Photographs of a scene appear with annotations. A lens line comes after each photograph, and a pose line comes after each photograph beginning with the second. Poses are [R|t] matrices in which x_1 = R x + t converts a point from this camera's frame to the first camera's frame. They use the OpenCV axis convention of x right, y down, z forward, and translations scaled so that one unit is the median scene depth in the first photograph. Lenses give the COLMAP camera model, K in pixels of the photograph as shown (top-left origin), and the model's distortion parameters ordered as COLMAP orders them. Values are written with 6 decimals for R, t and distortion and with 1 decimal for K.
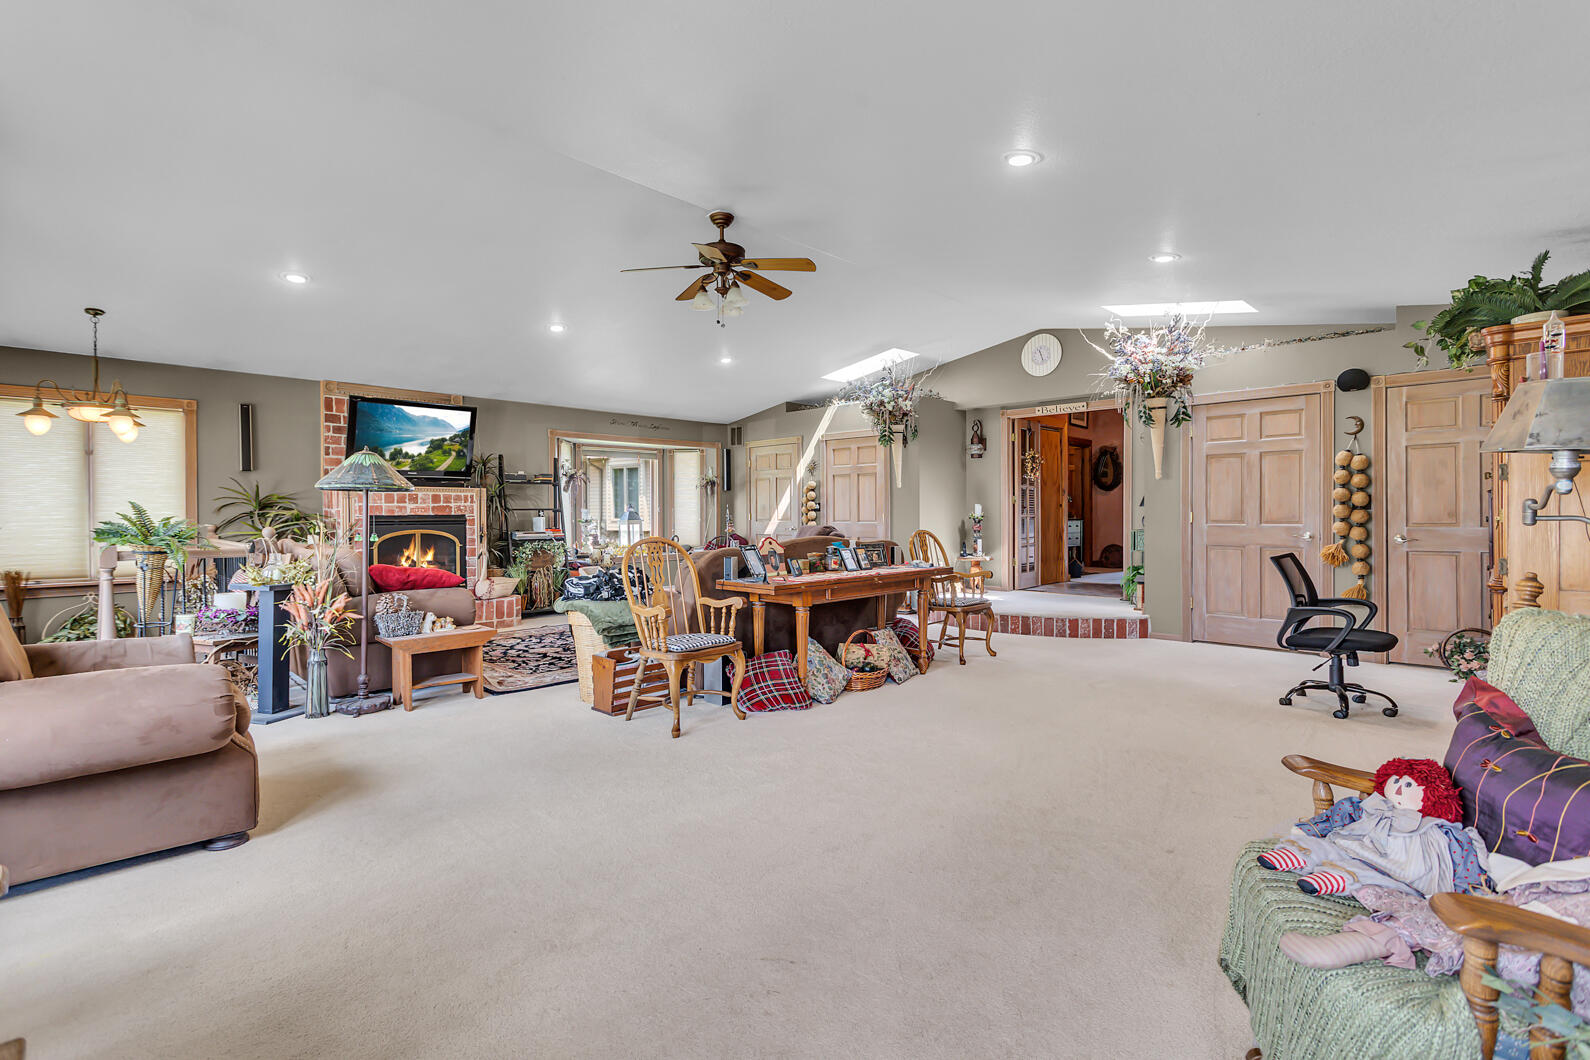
lens RADIAL K [[752.1, 0, 792.8], [0, 752.1, 498.3], [0, 0, 1]] dist [0.001574, 0.000455]
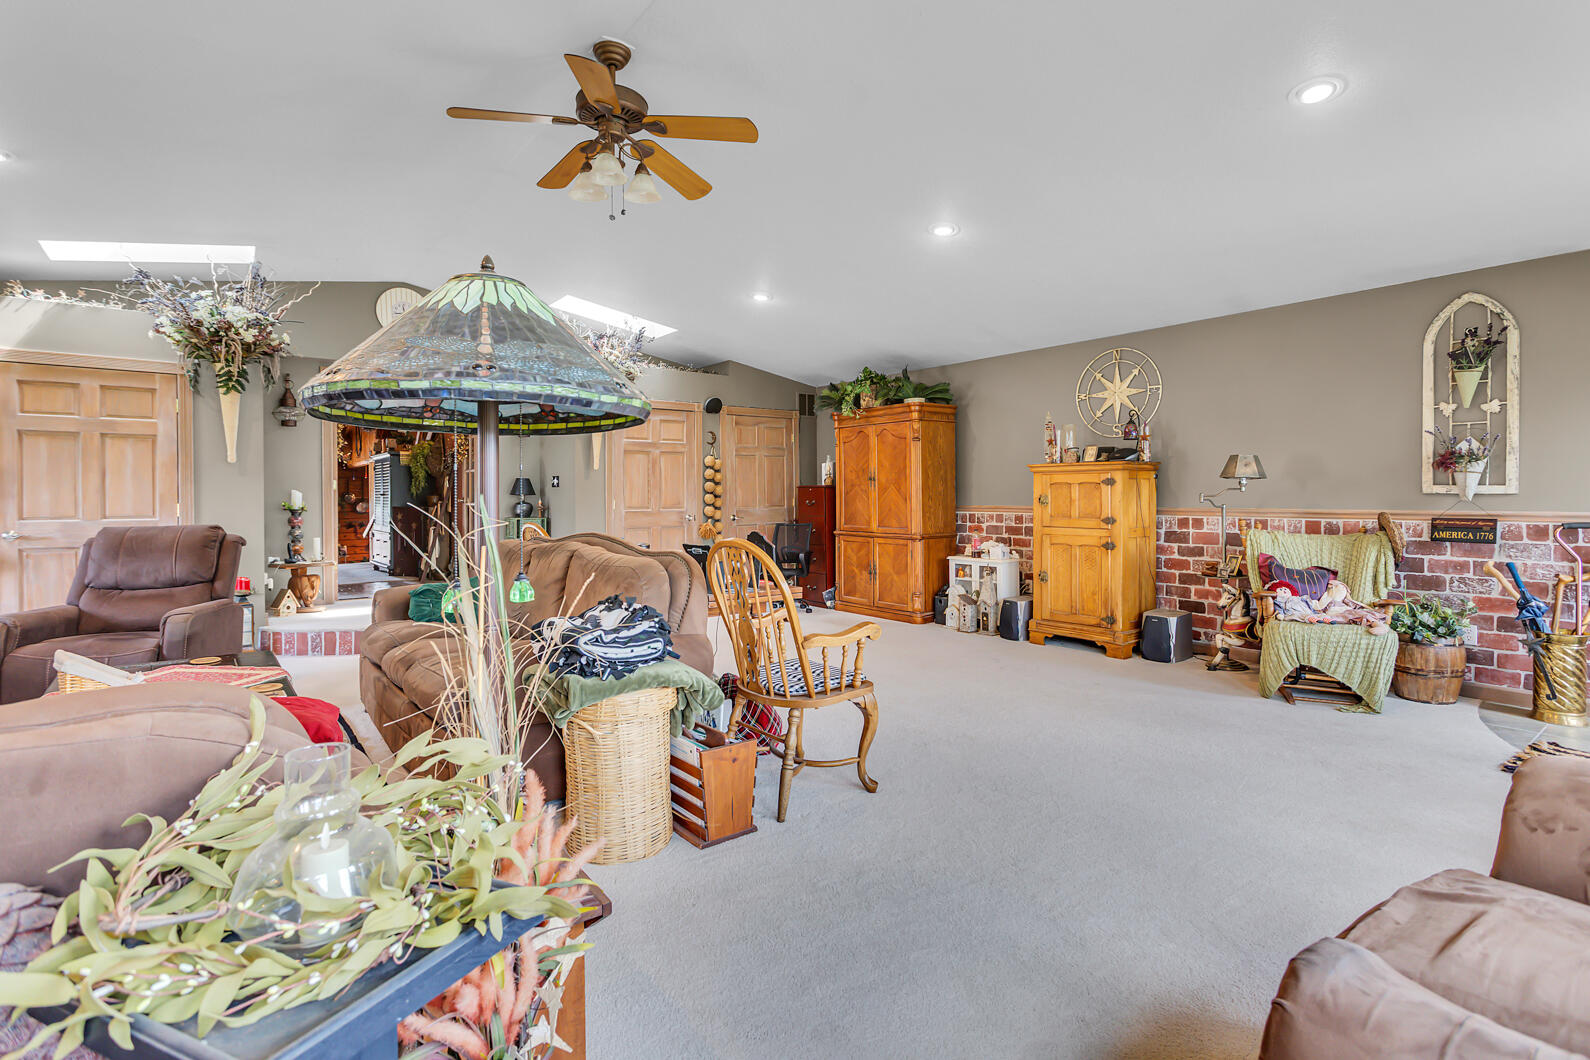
lens RADIAL K [[752.1, 0, 792.8], [0, 752.1, 498.3], [0, 0, 1]] dist [0.001574, 0.000455]
pose [[0.149221, 0.003731, 0.988797, -0.565322], [-0.010005, 0.999947, -0.002263, 0.015661], [-0.988753, -0.009555, 0.149250, 0.595560]]
